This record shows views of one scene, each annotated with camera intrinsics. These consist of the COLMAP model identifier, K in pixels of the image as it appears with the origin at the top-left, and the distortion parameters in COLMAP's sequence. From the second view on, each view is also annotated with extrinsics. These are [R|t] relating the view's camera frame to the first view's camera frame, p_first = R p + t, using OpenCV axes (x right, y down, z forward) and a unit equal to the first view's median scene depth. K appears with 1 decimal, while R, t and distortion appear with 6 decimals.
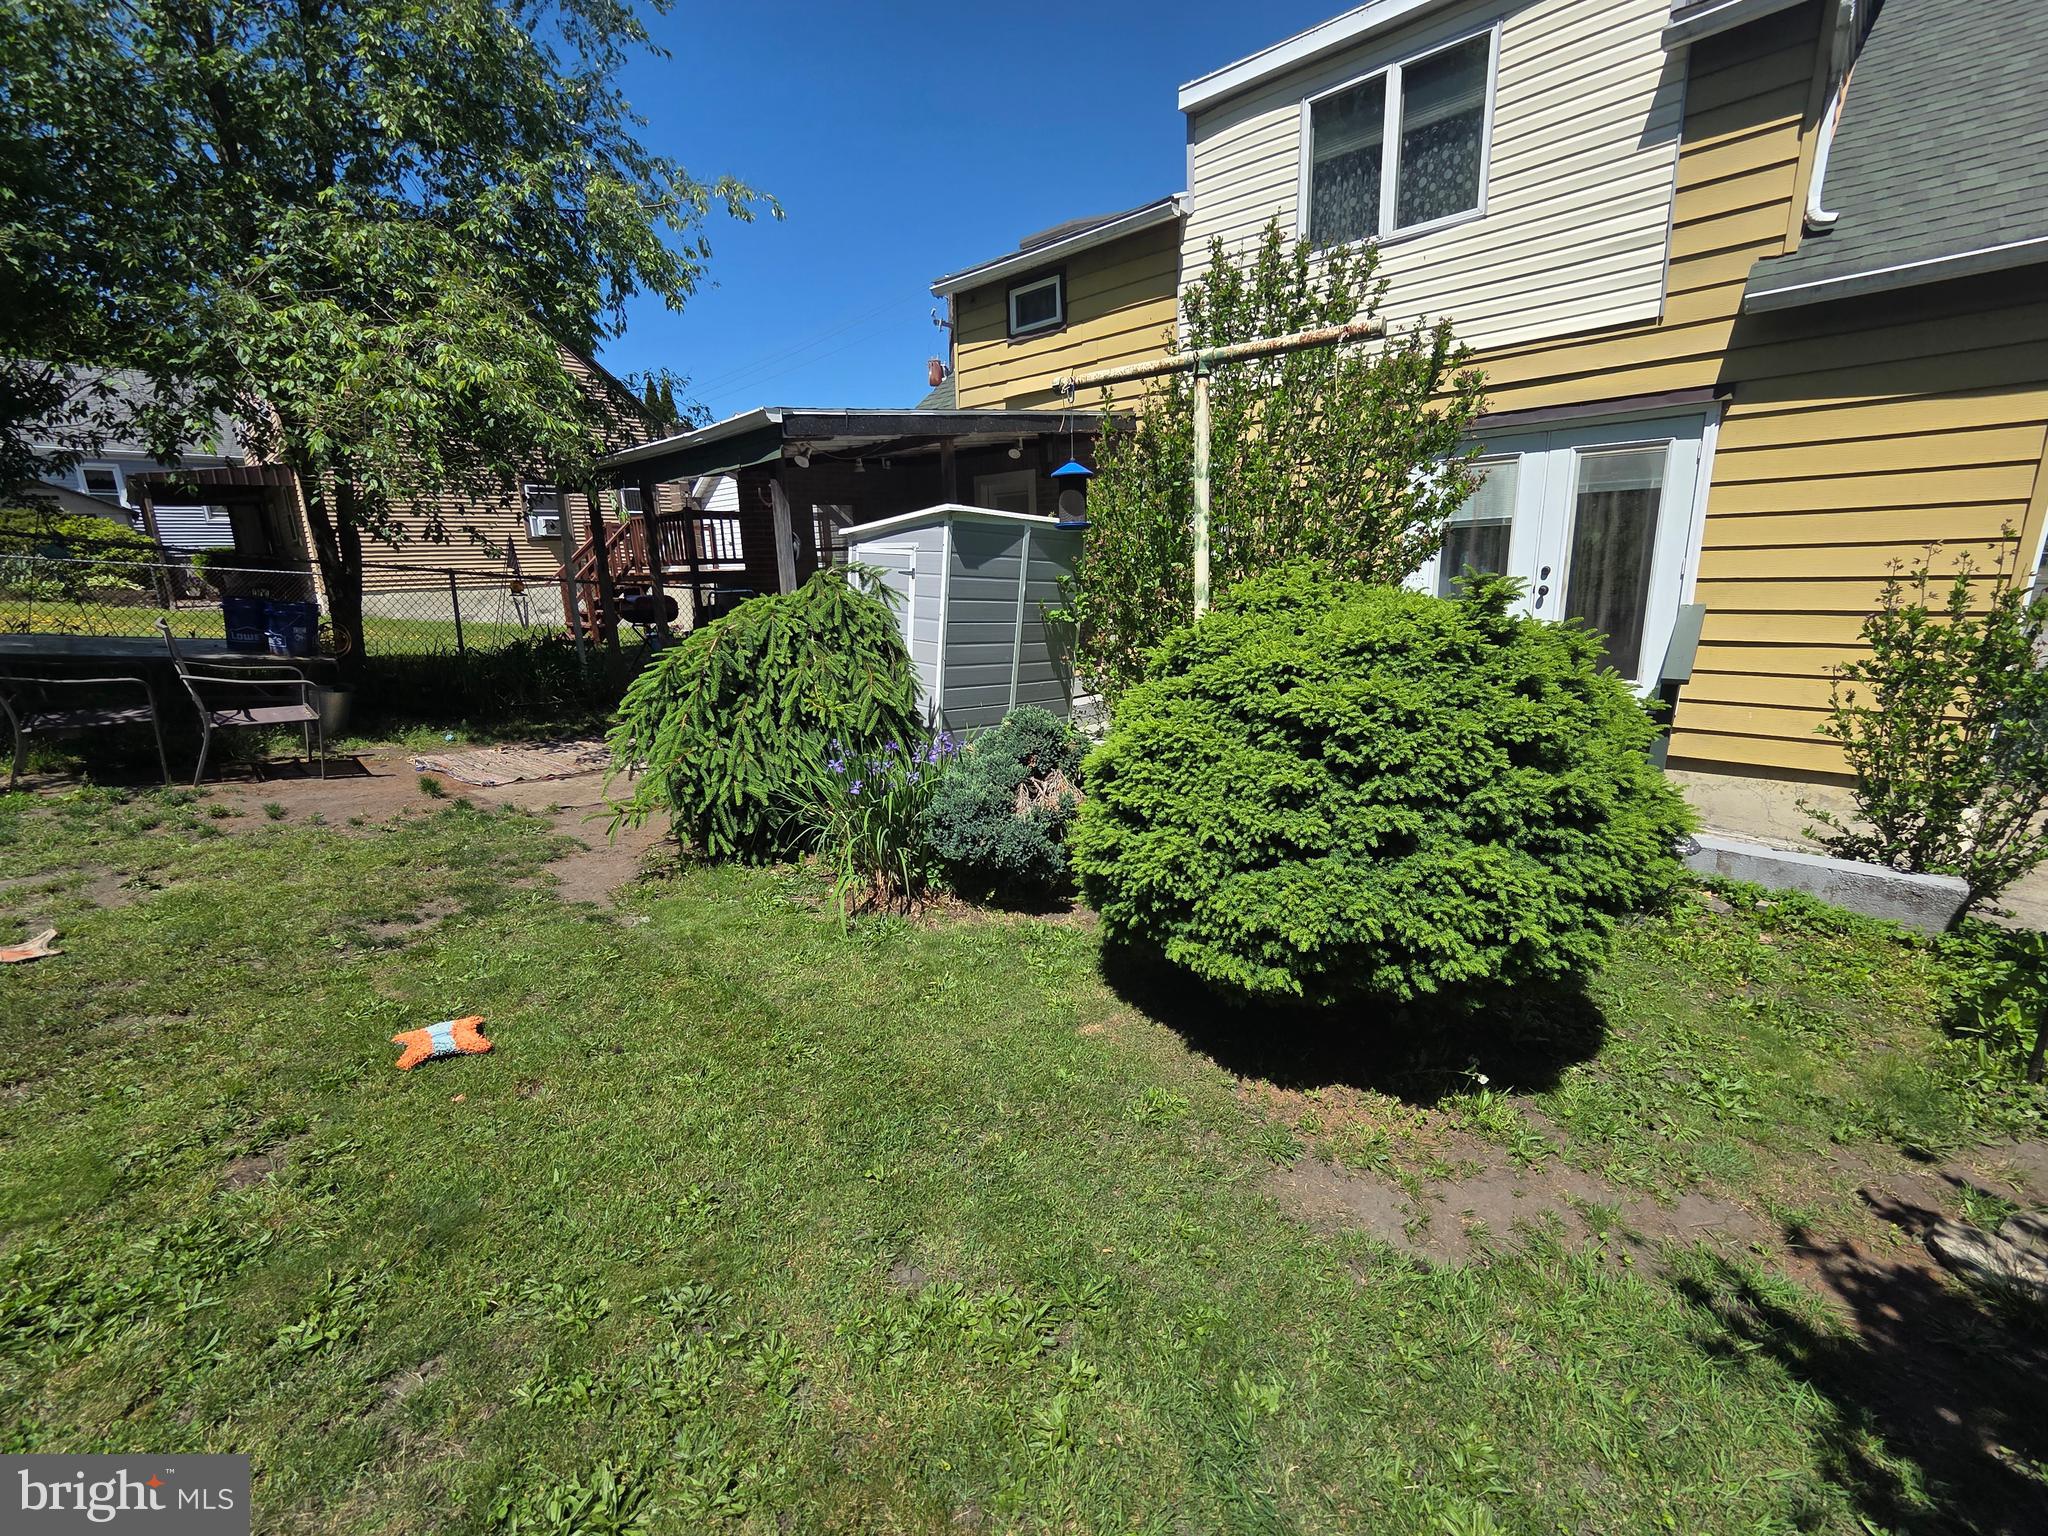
lens RADIAL K [[863.8, 0, 1036.8], [0, 863.8, 760.5], [0, 0, 1]] dist [-0.011227, 0.007751]
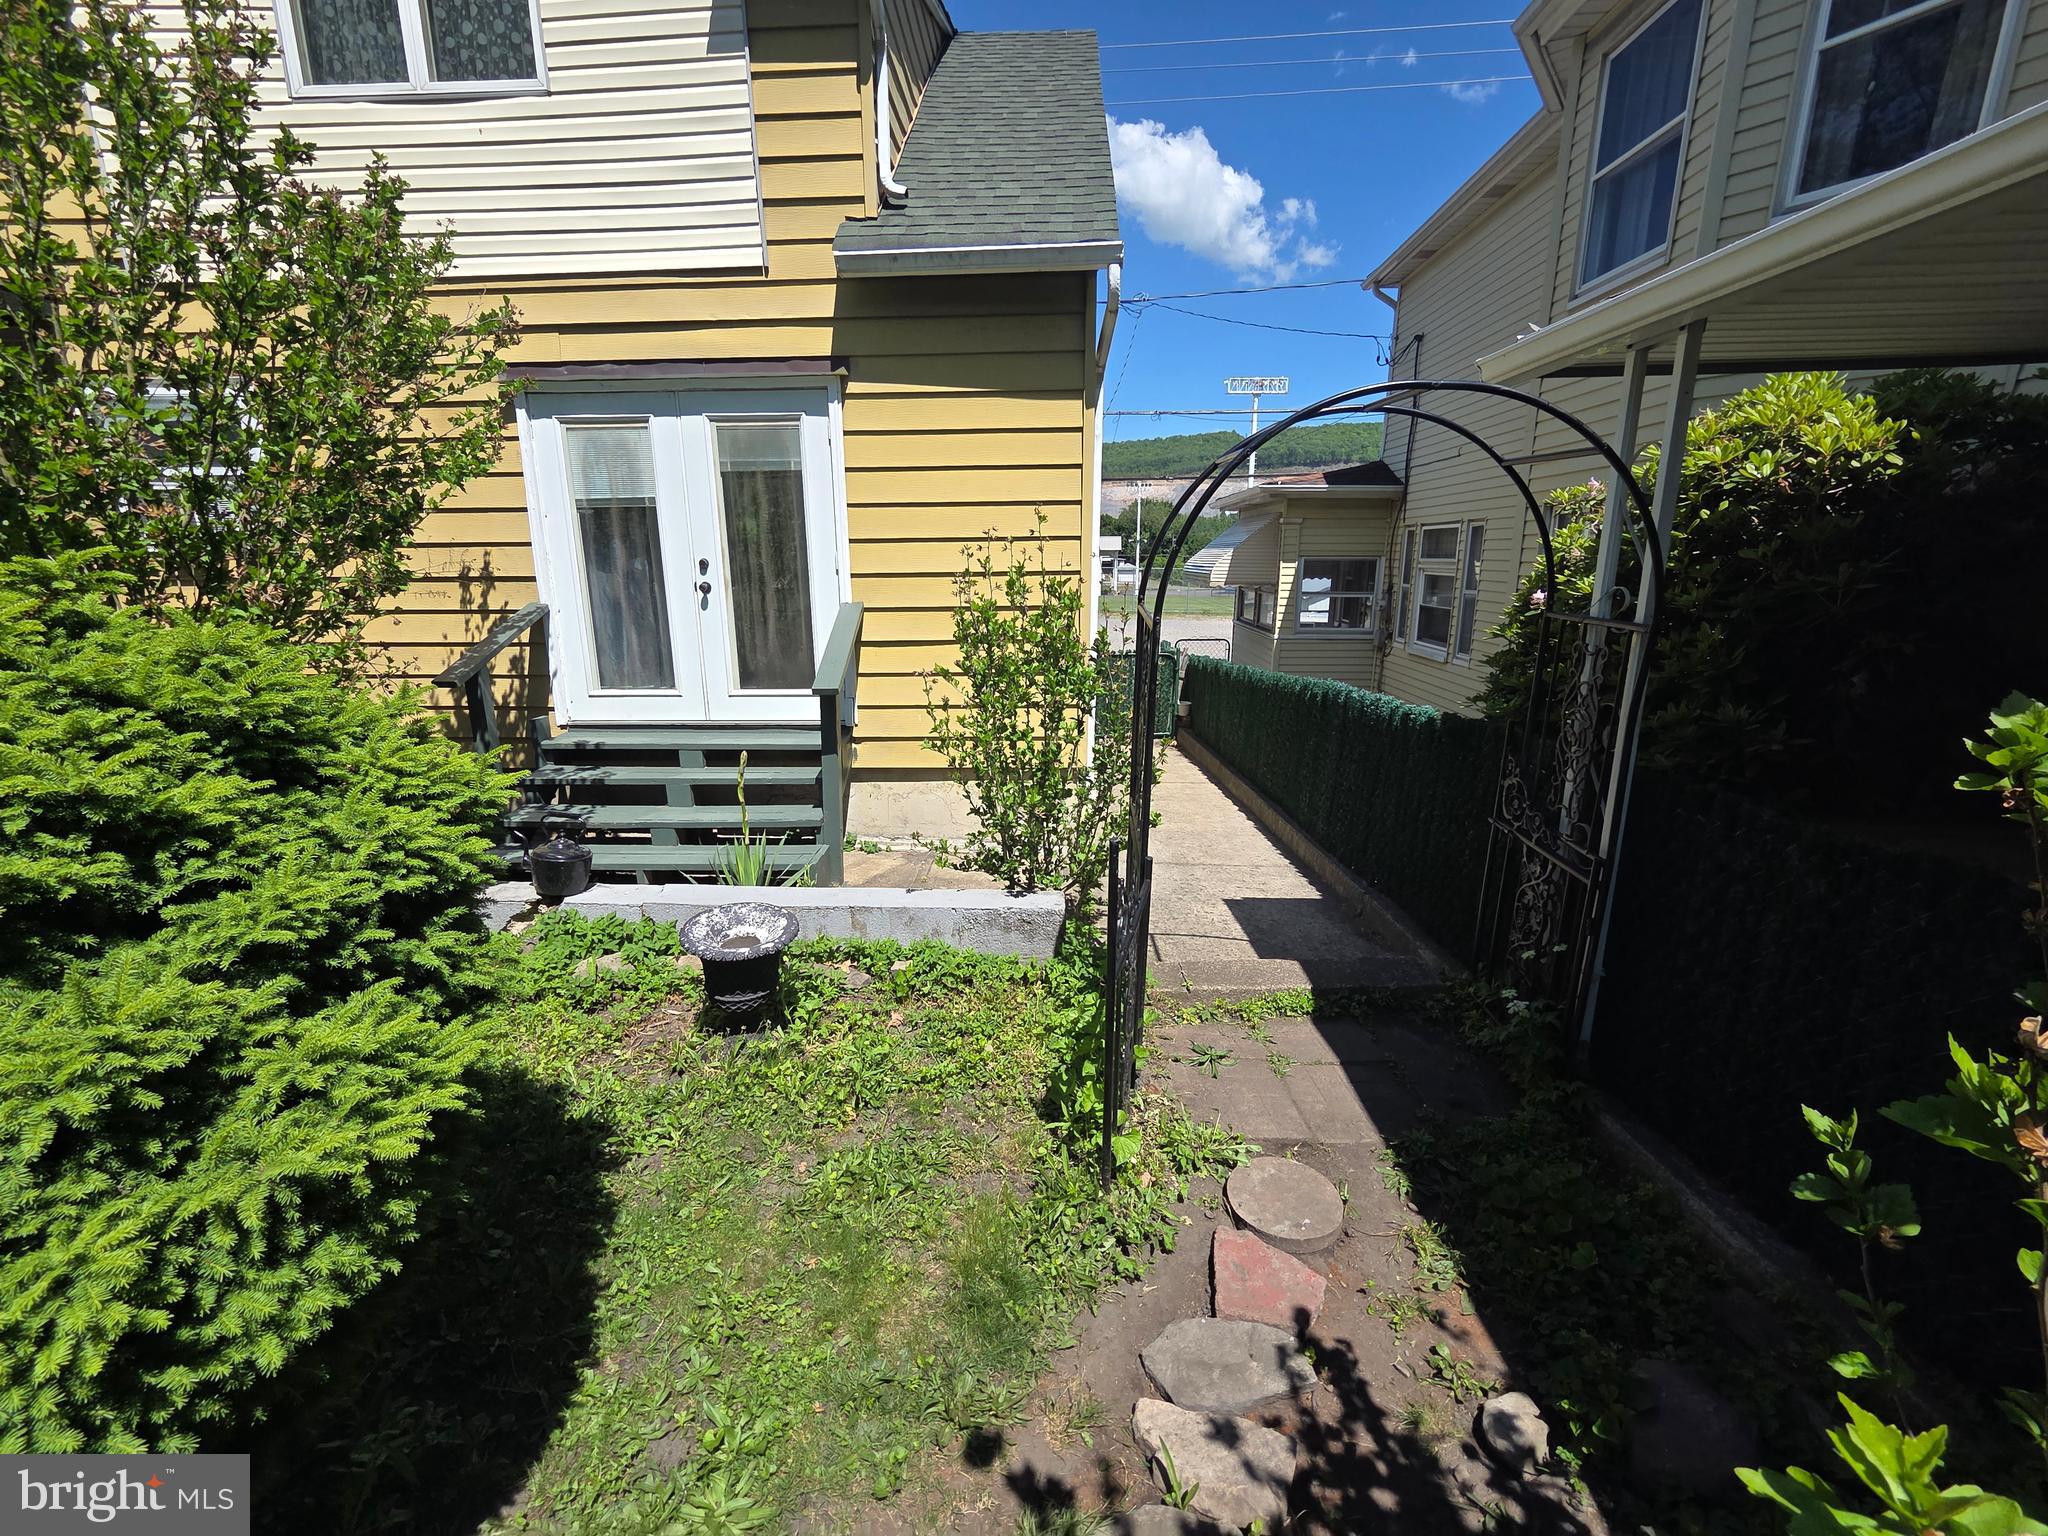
lens RADIAL K [[846.2, 0, 1027.2], [0, 846.2, 763.1], [0, 0, 1]] dist [-0.003334, -0.000438]
pose [[0.755747, -0.131364, 0.641553, 0.321059], [0.130333, 0.990247, 0.049230, -0.034349], [-0.641763, 0.046410, 0.765497, 0.213529]]
